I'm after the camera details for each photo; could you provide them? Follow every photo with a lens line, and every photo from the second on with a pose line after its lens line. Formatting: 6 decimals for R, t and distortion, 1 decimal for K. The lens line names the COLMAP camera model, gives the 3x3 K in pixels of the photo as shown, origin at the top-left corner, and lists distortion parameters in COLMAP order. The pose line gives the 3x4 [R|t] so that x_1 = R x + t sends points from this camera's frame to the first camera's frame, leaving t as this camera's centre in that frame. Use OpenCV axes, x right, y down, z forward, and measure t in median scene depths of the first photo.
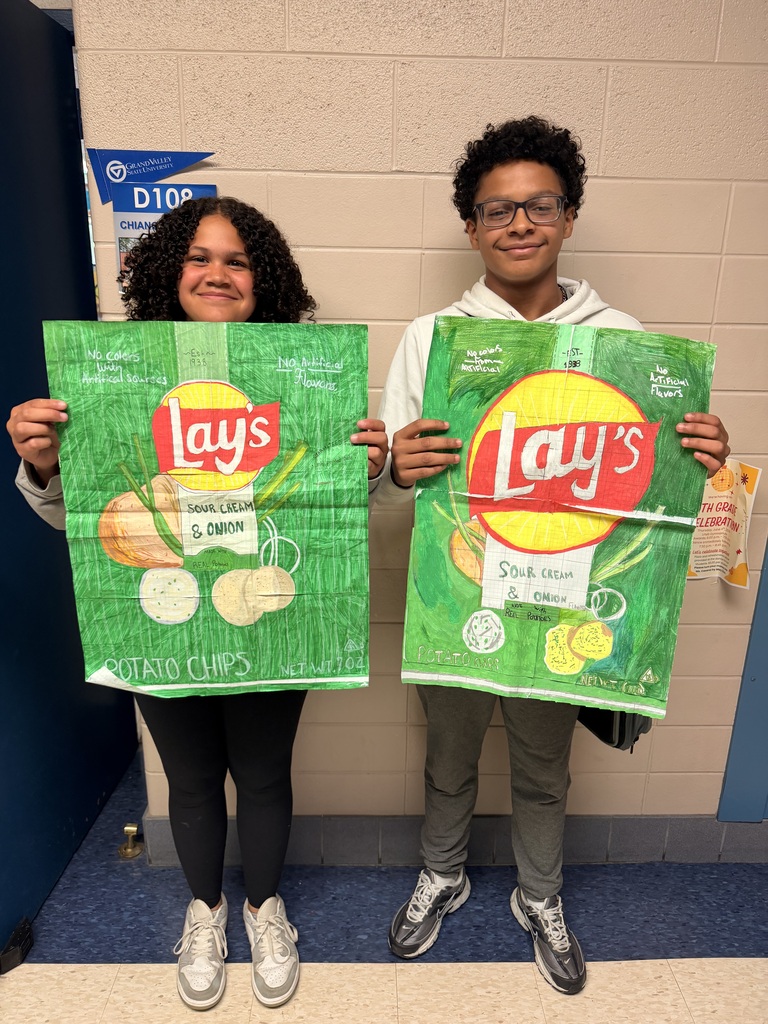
lens RADIAL K [[723.6, 0, 380.9], [0, 723.6, 520.4], [0, 0, 1]] dist [-0.012071, -0.001864]
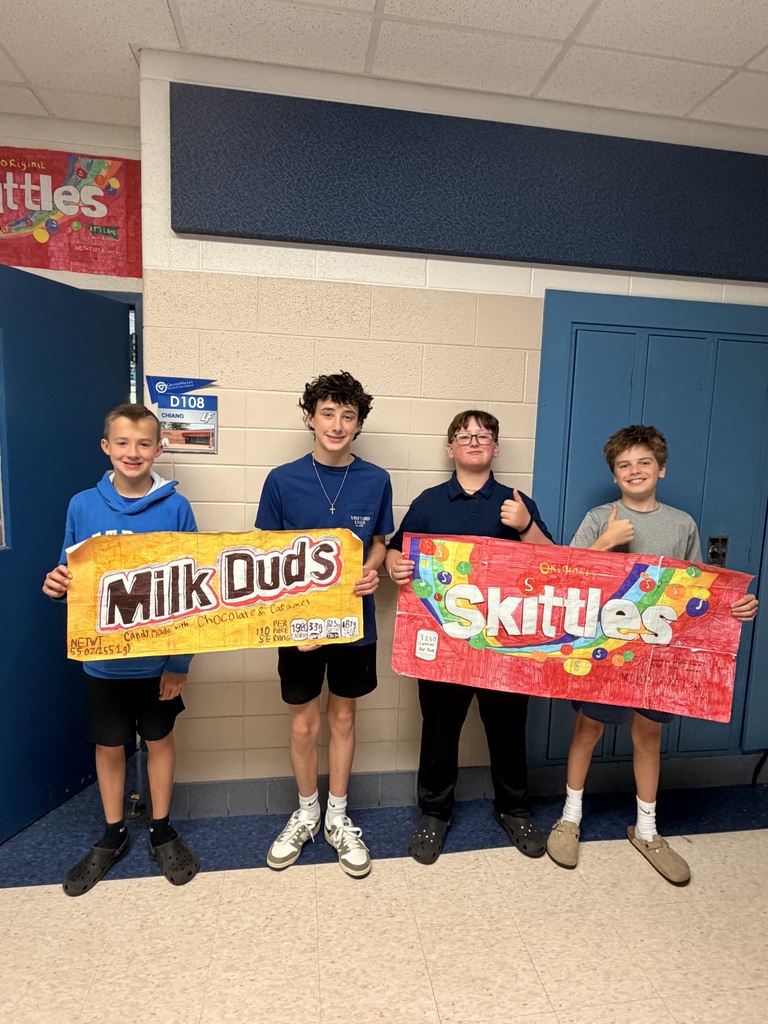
lens RADIAL K [[573.5, 0, 387.8], [0, 573.5, 507.7], [0, 0, 1]] dist [-0.013563, 0.004782]
pose [[0.990564, 0.004336, 0.136984, 0.004531], [0.020748, 0.983235, -0.181158, 0.088030], [-0.135473, 0.182291, 0.973867, -0.424281]]
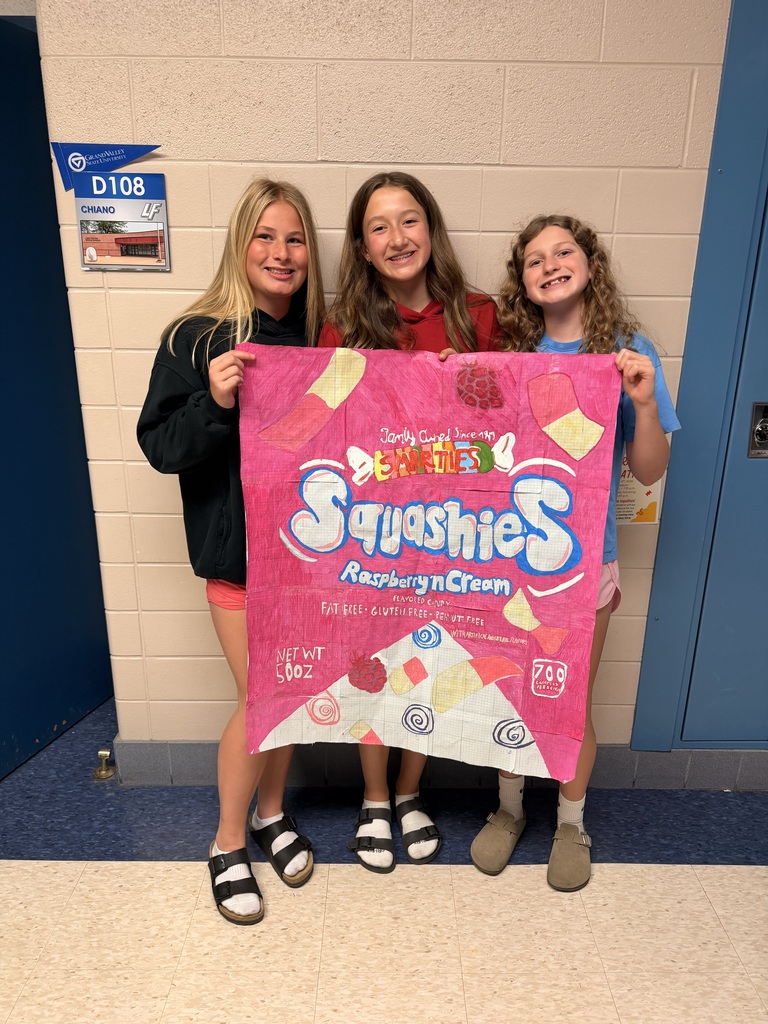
lens RADIAL K [[723.6, 0, 385.3], [0, 723.6, 518.8], [0, 0, 1]] dist [-0.012071, -0.001864]
pose [[0.999876, 0.003455, -0.015369, 0.139116], [-0.003238, 0.999895, 0.014107, 0.063055], [0.015416, -0.014056, 0.999782, -0.141195]]
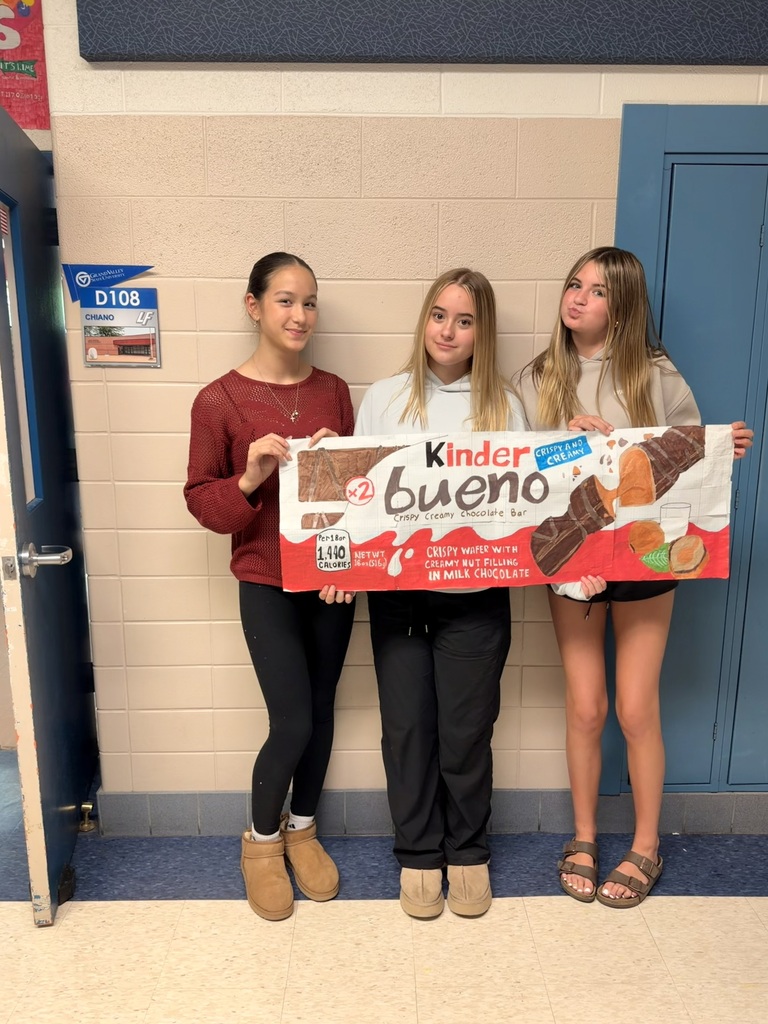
lens RADIAL K [[792.3, 0, 387.3], [0, 792.3, 516.0], [0, 0, 1]] dist [-0.002816, -0.012831]
pose [[0.999941, -0.010168, -0.003906, 0.205930], [0.009768, 0.995748, -0.091605, 0.103174], [0.004821, 0.091561, 0.995788, -0.440126]]
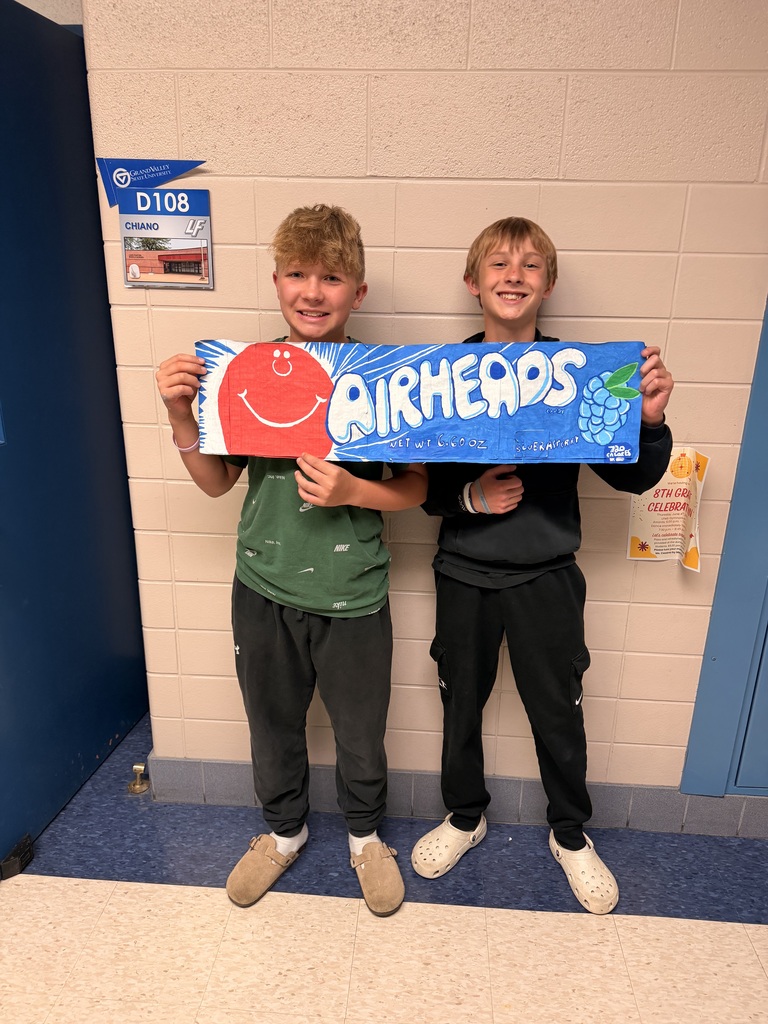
lens RADIAL K [[723.6, 0, 384.3], [0, 723.6, 514.8], [0, 0, 1]] dist [-0.012071, -0.001864]
pose [[0.996215, 0.031327, -0.081076, 0.144110], [-0.029538, 0.999295, 0.023169, 0.001726], [0.081745, -0.020687, 0.996439, -0.093503]]
